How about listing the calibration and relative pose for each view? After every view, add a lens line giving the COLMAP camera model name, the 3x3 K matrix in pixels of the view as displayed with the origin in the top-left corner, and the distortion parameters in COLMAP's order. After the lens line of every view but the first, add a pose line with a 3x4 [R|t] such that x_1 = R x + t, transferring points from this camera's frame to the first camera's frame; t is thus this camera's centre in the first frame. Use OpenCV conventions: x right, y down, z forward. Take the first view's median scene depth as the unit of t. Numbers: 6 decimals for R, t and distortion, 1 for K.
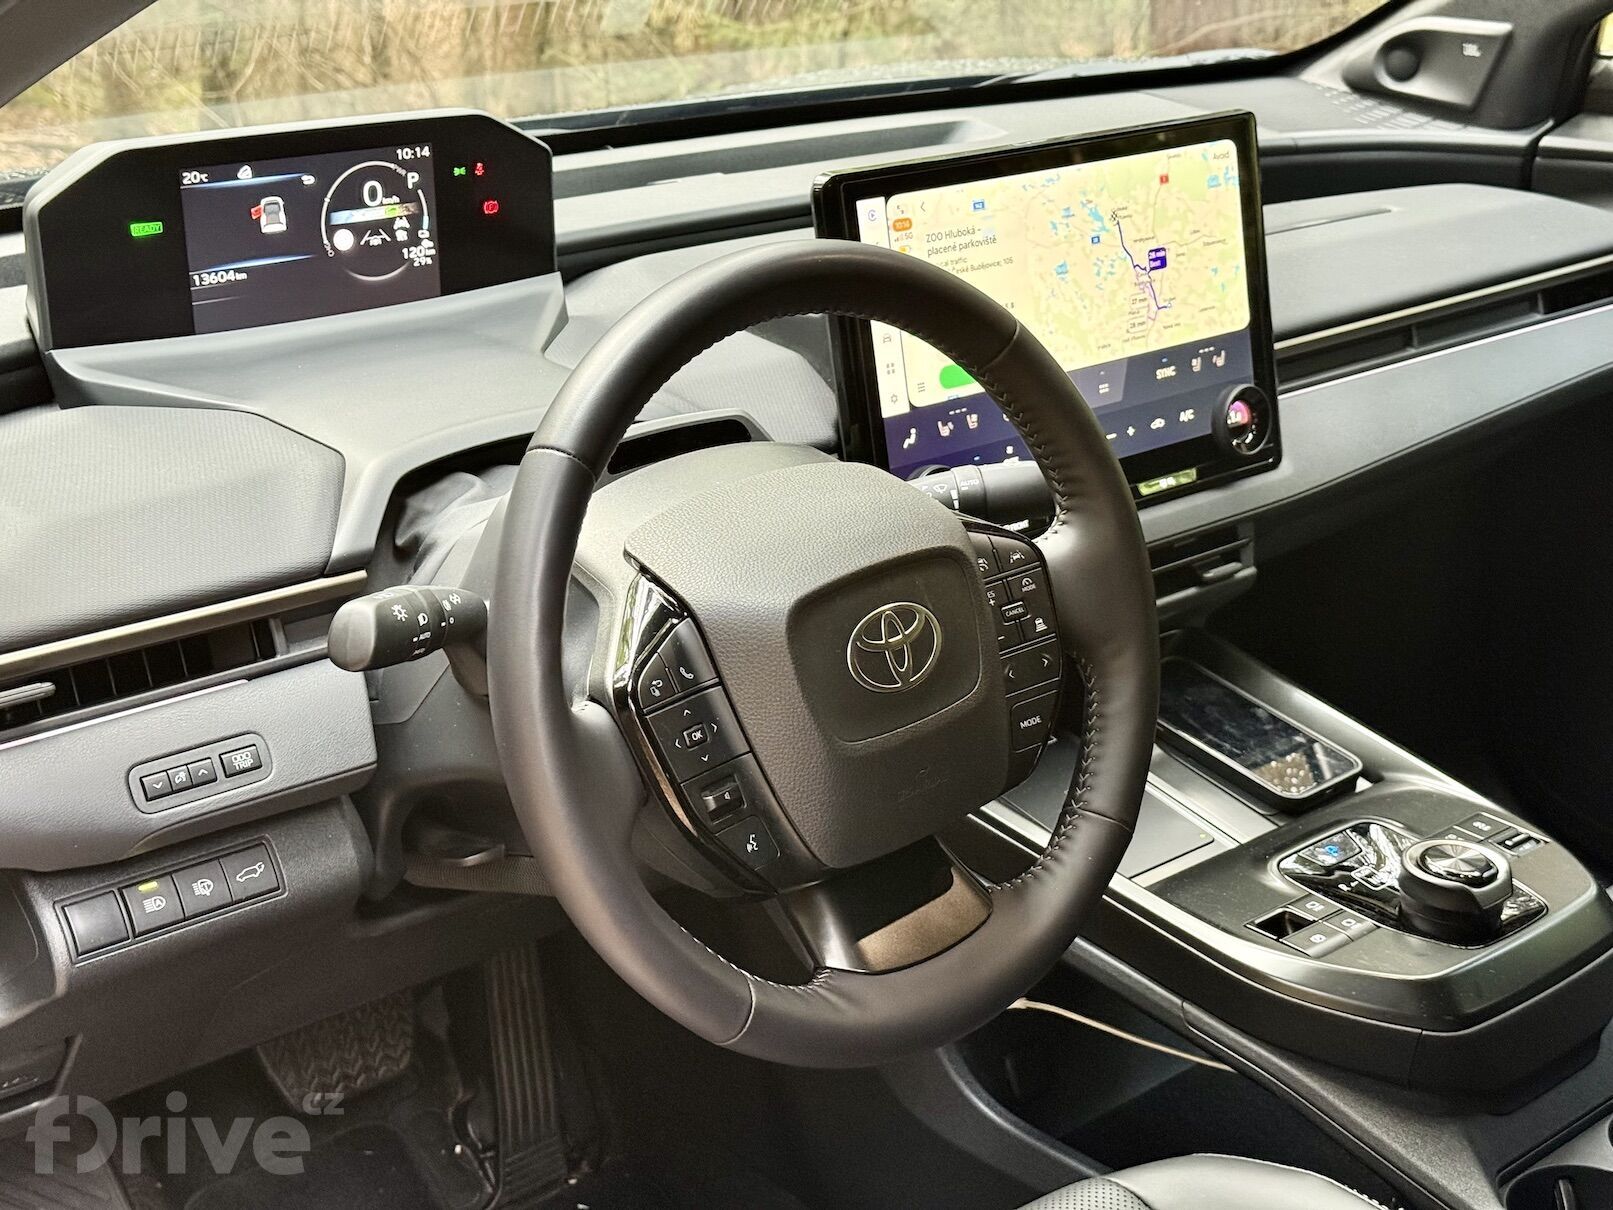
lens RADIAL K [[2240.9, 0, 806.5], [0, 2240.9, 605.0], [0, 0, 1]] dist [0.198135, -0.347461]
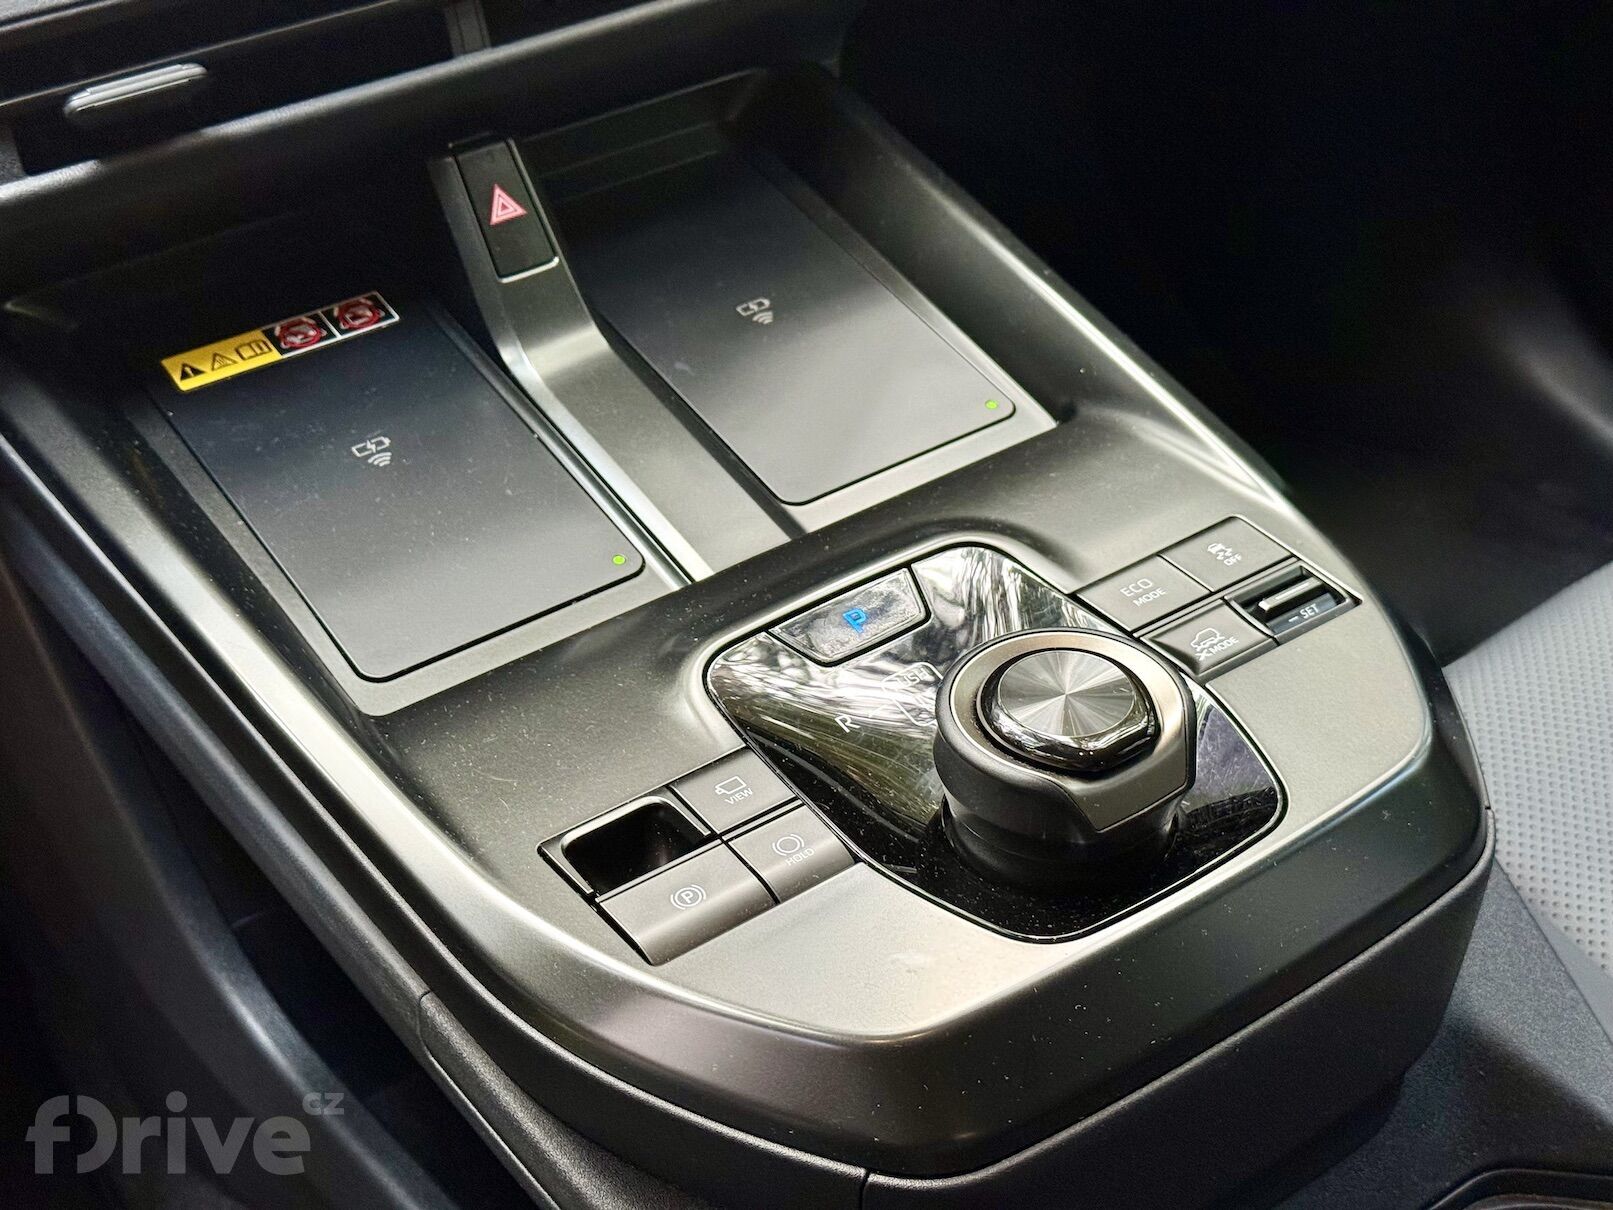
lens RADIAL K [[2550.0, 0, 821.7], [0, 2550.0, 598.2], [0, 0, 1]] dist [0.192061, -0.280596]
pose [[0.997118, 0.016368, -0.074080, 0.235648], [0.002780, 0.967910, 0.251283, -0.017628], [0.075816, -0.250765, 0.965075, 0.474958]]
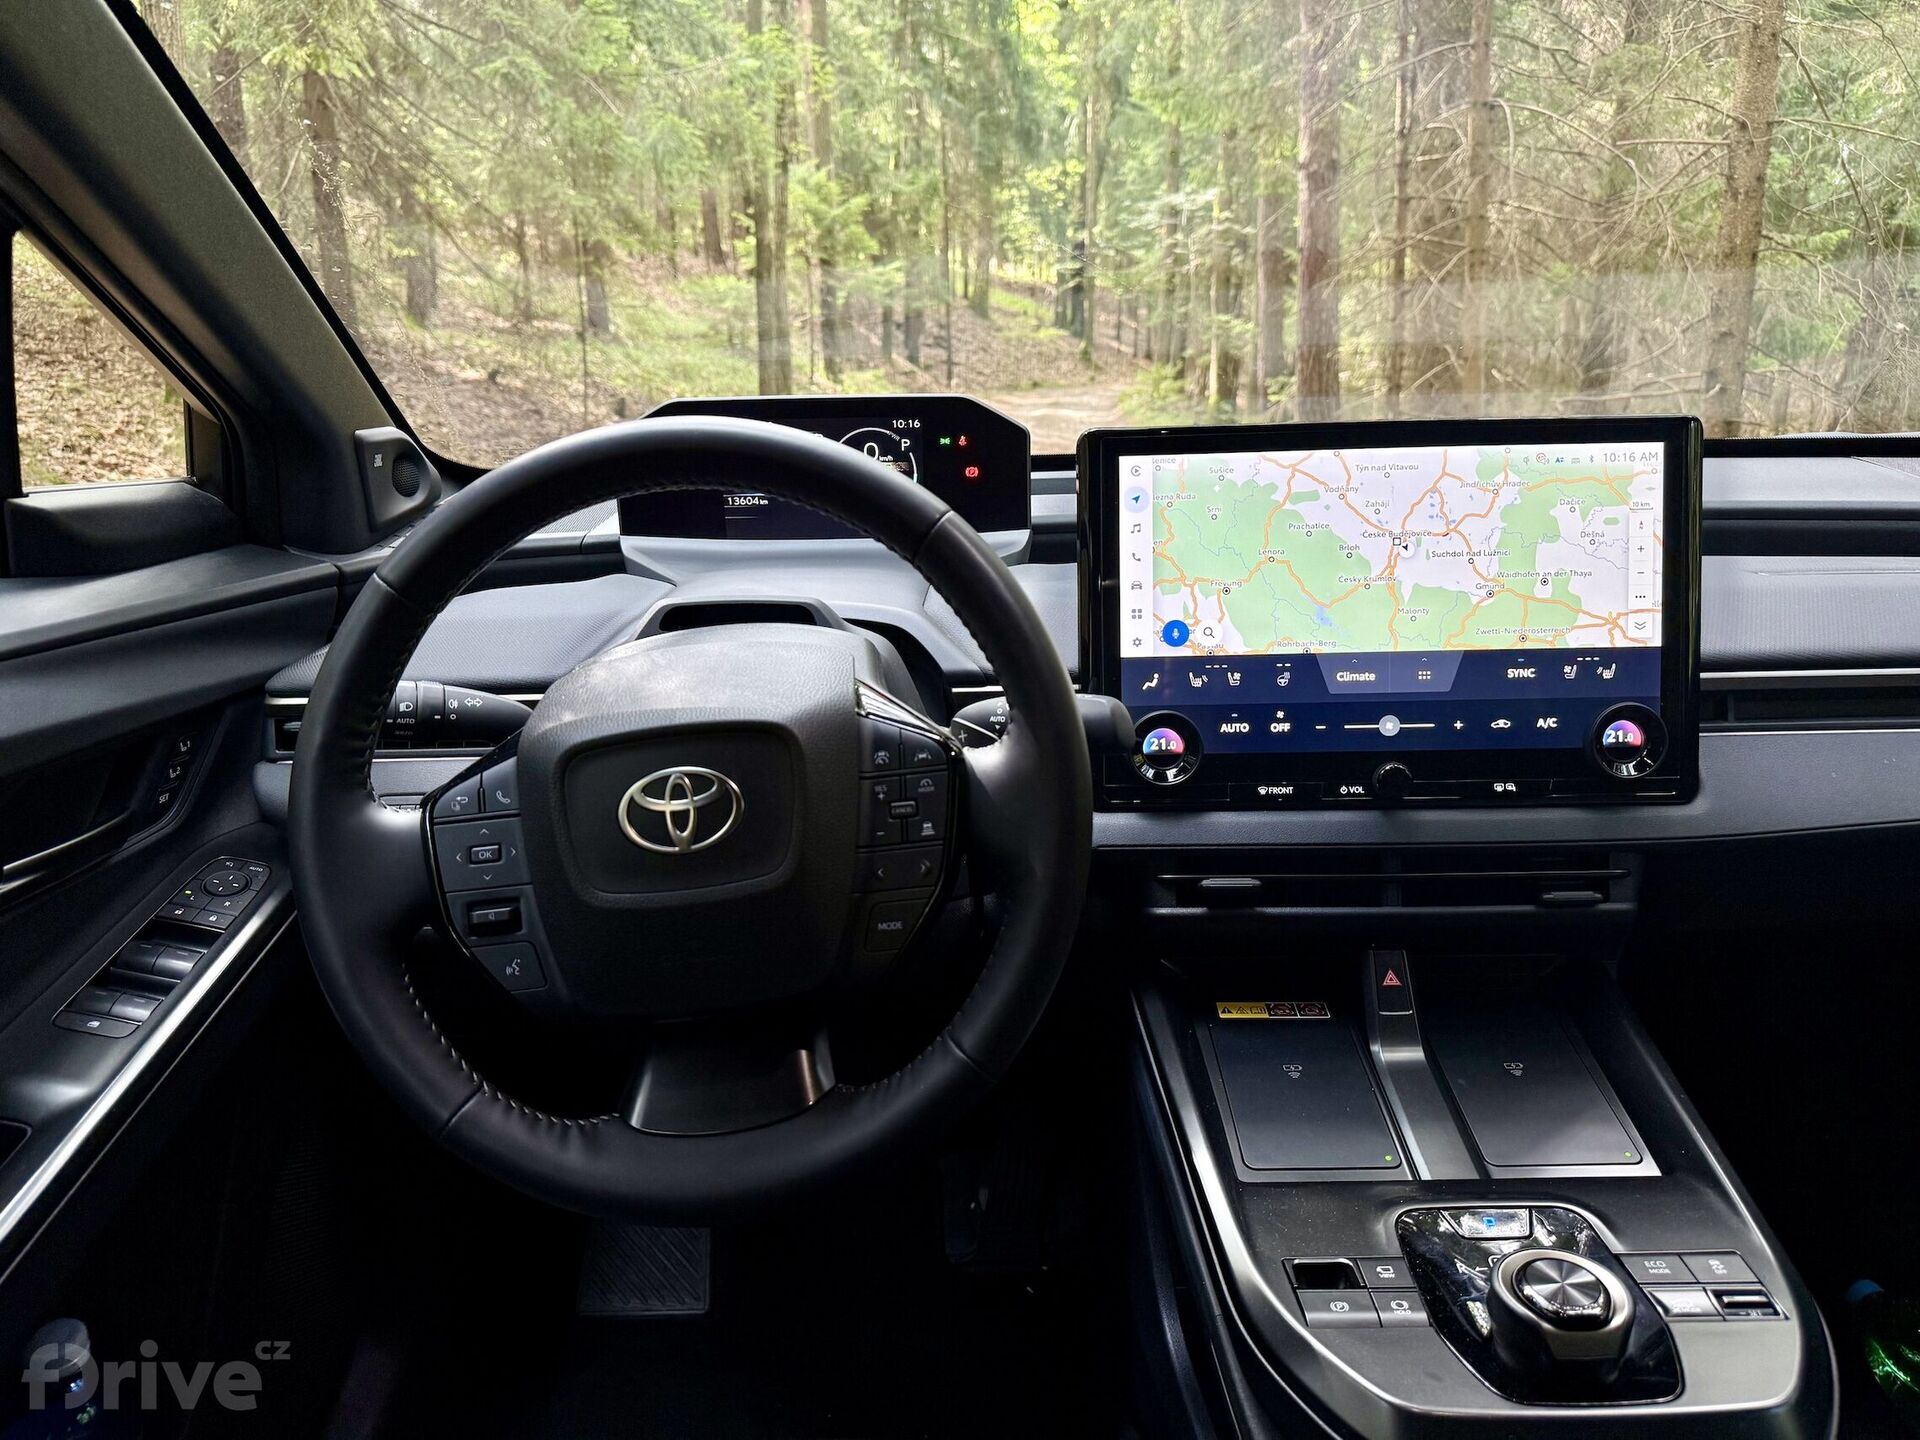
lens RADIAL K [[1382.0, 0, 948.9], [0, 1382.0, 692.3], [0, 0, 1]] dist [0.177059, -0.153396]
pose [[0.787228, 0.144613, -0.599466, 0.331367], [-0.206009, 0.977937, -0.034621, -0.024111], [0.581234, 0.150751, 0.799651, 0.377906]]
